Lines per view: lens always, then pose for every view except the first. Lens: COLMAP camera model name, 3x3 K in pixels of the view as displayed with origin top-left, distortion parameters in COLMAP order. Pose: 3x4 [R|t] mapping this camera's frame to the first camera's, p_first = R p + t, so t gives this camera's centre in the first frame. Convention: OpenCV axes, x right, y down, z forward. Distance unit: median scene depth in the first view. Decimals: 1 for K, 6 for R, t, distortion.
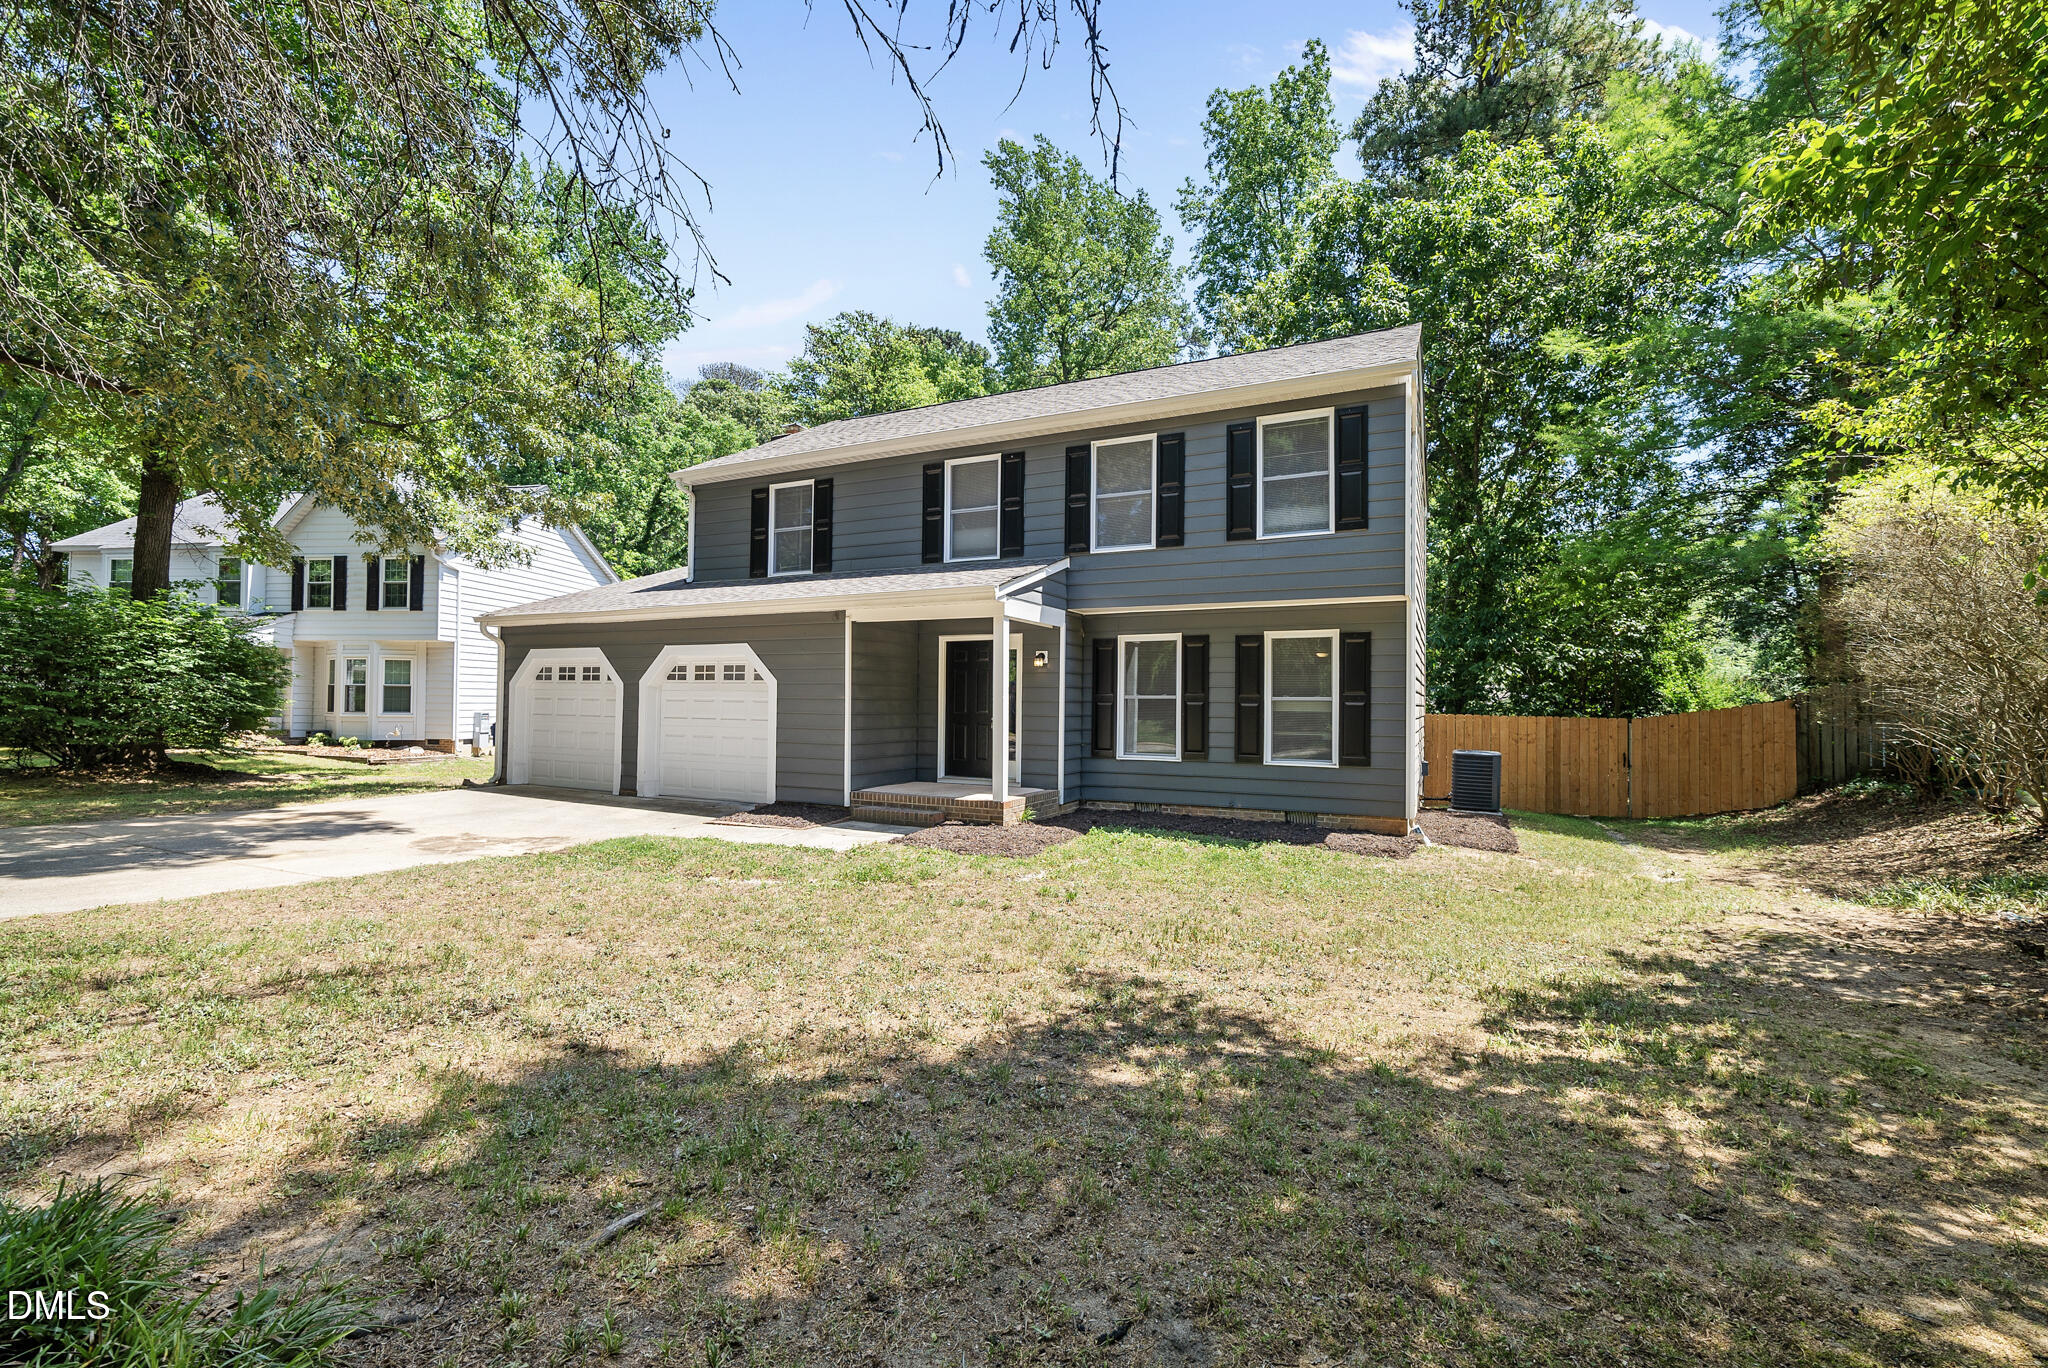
lens RADIAL K [[882.9, 0, 1024.0], [0, 882.9, 684.0], [0, 0, 1]] dist [0.001466, 0.000050]
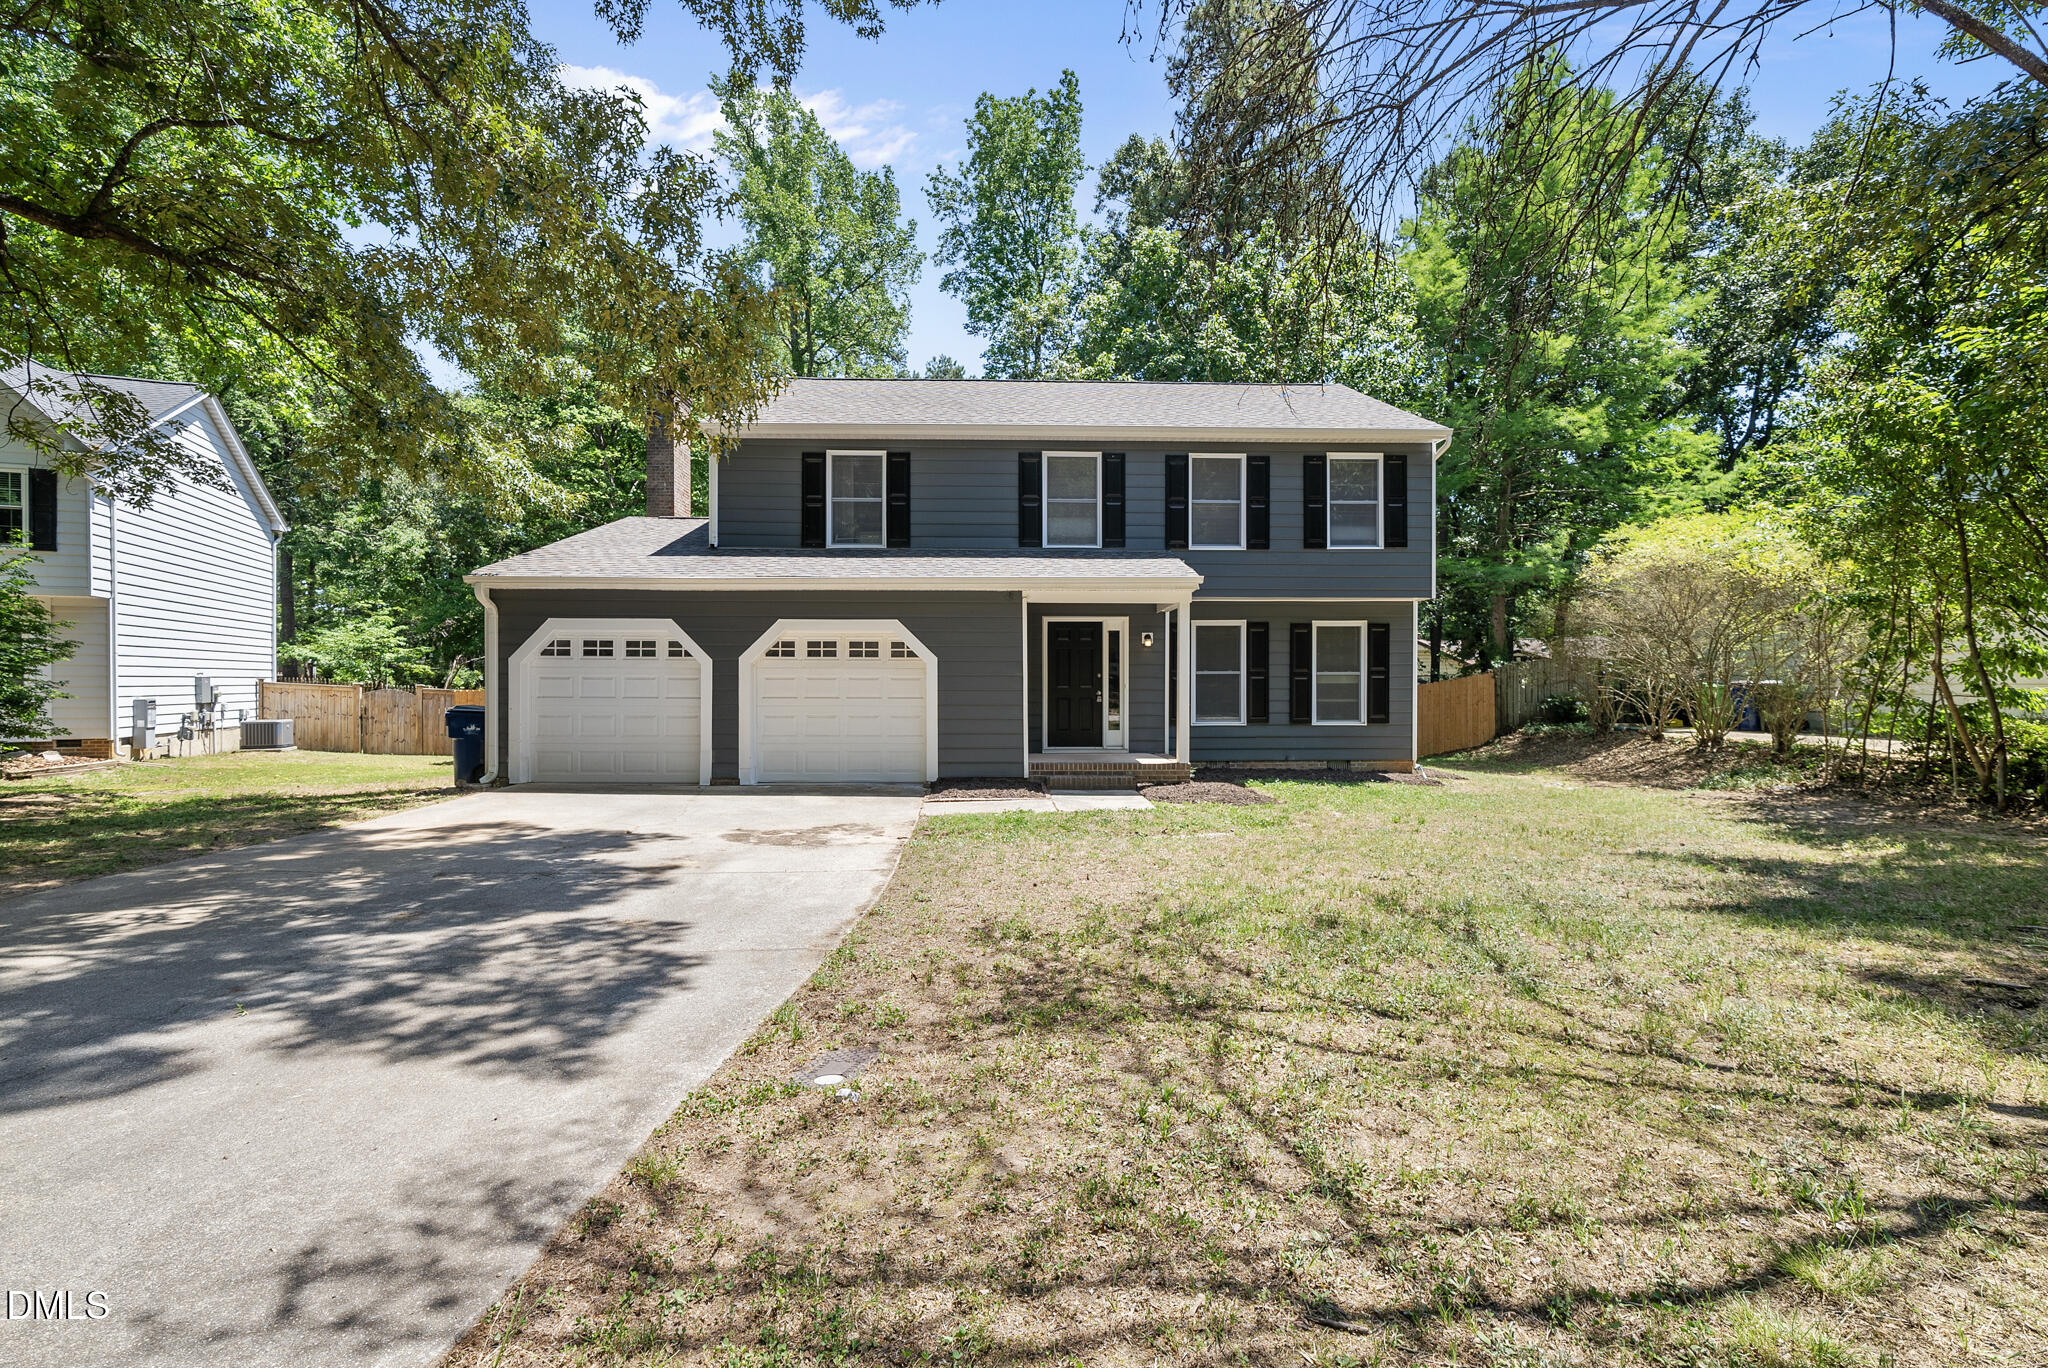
lens RADIAL K [[901.0, 0, 1024.0], [0, 901.0, 684.0], [0, 0, 1]] dist [0.000966, -0.000020]
pose [[0.878781, -0.010234, 0.477115, -0.667986], [-0.002252, 0.999670, 0.025590, -0.000552], [-0.477220, -0.023563, 0.878468, 0.053268]]
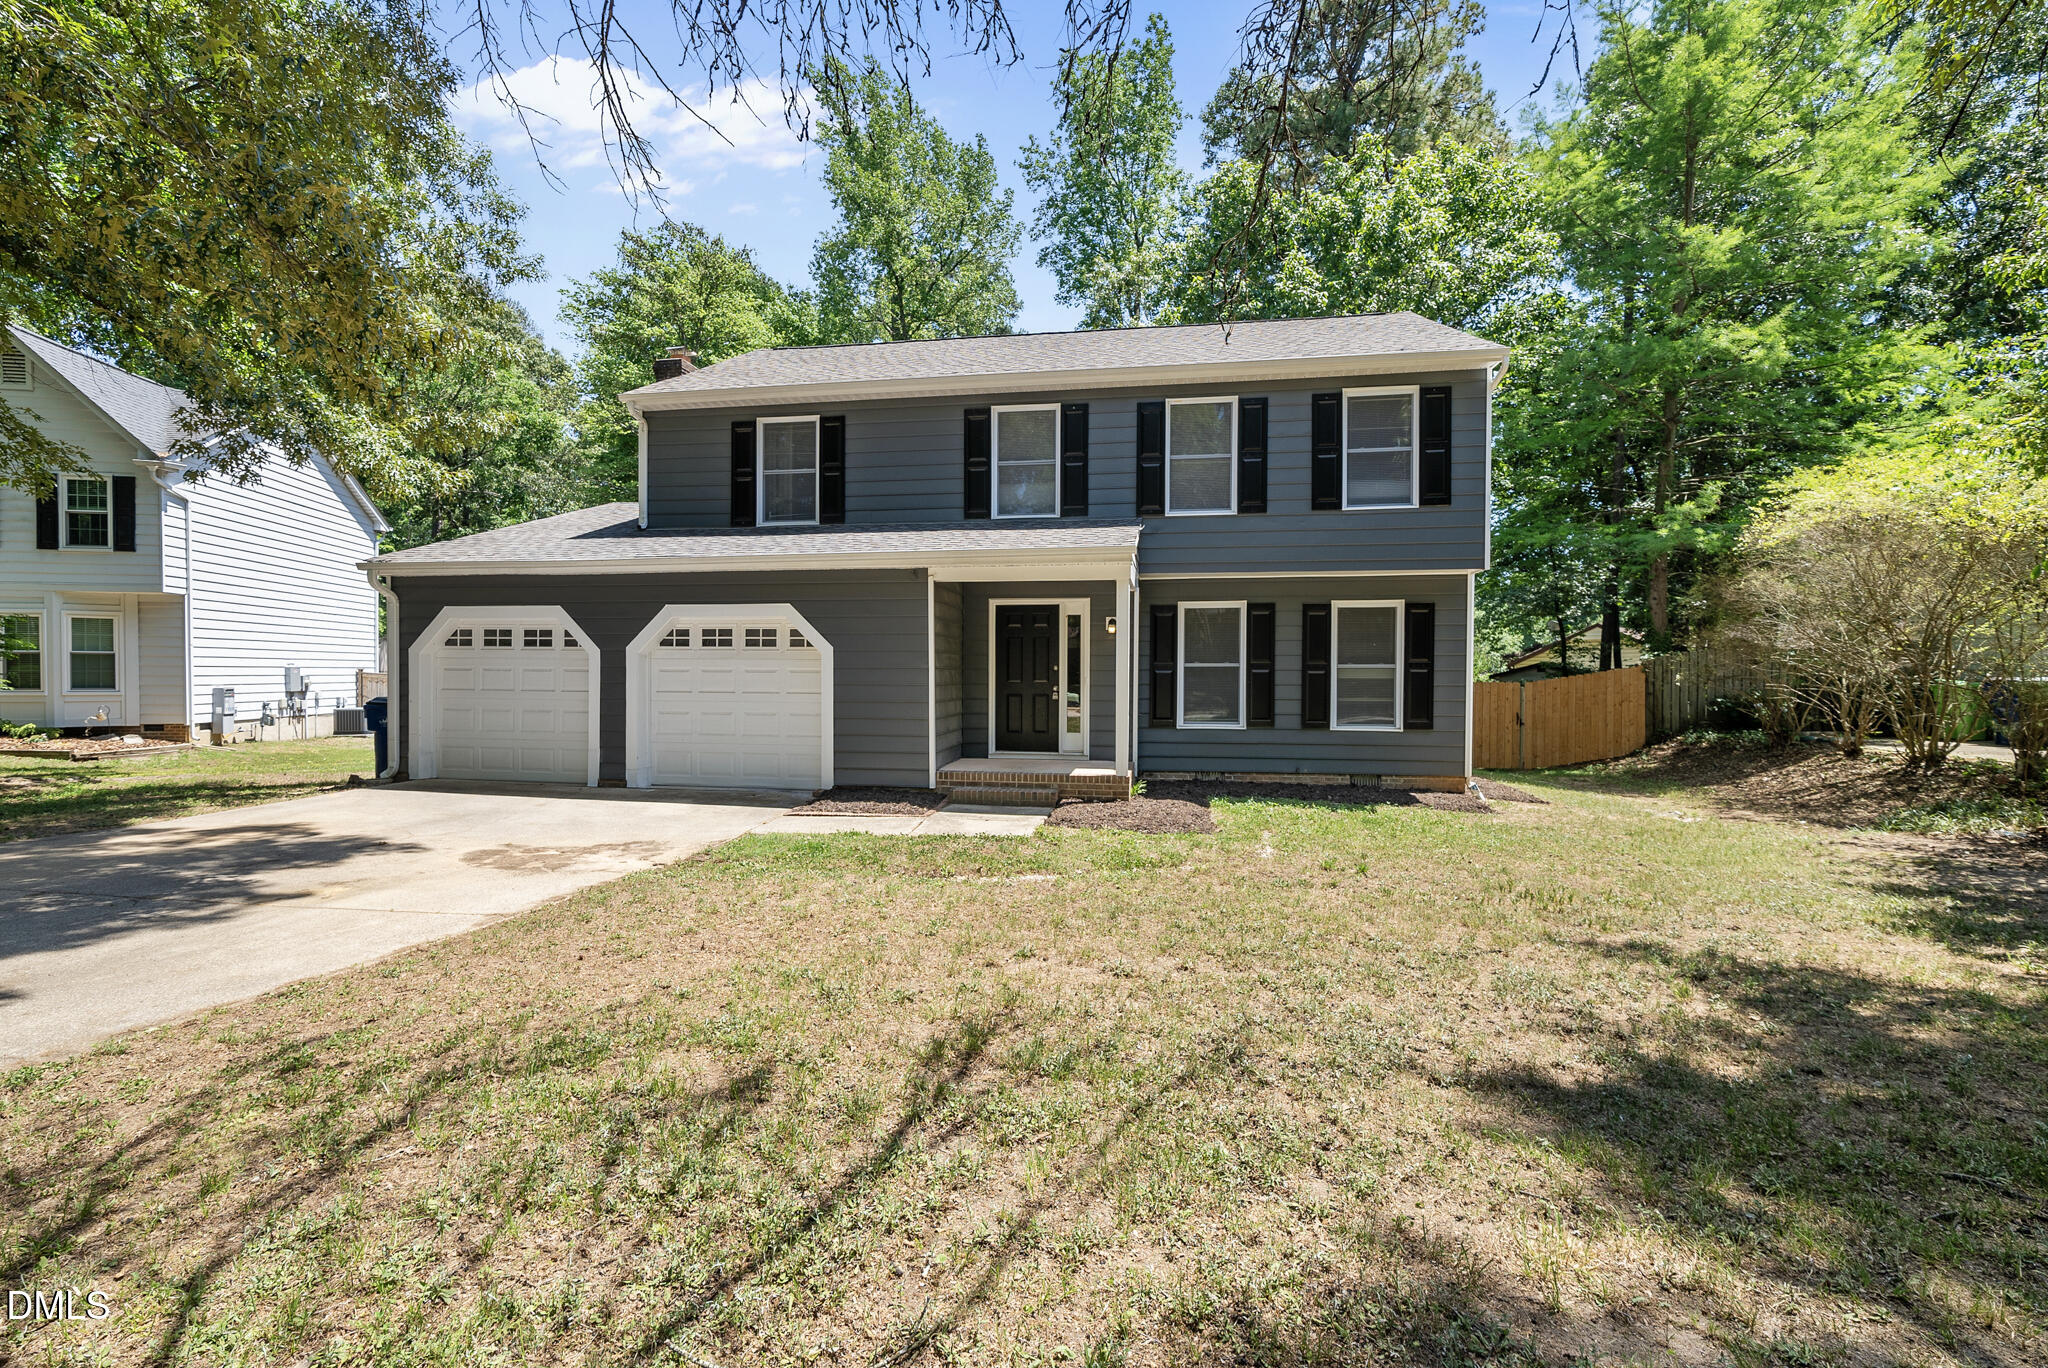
lens RADIAL K [[901.0, 0, 1024.0], [0, 901.0, 684.0], [0, 0, 1]] dist [0.000966, -0.000020]
pose [[0.956031, -0.008970, 0.293129, -0.353215], [-0.001362, 0.999386, 0.035023, 0.000959], [-0.293263, -0.033883, 0.955431, 0.096127]]
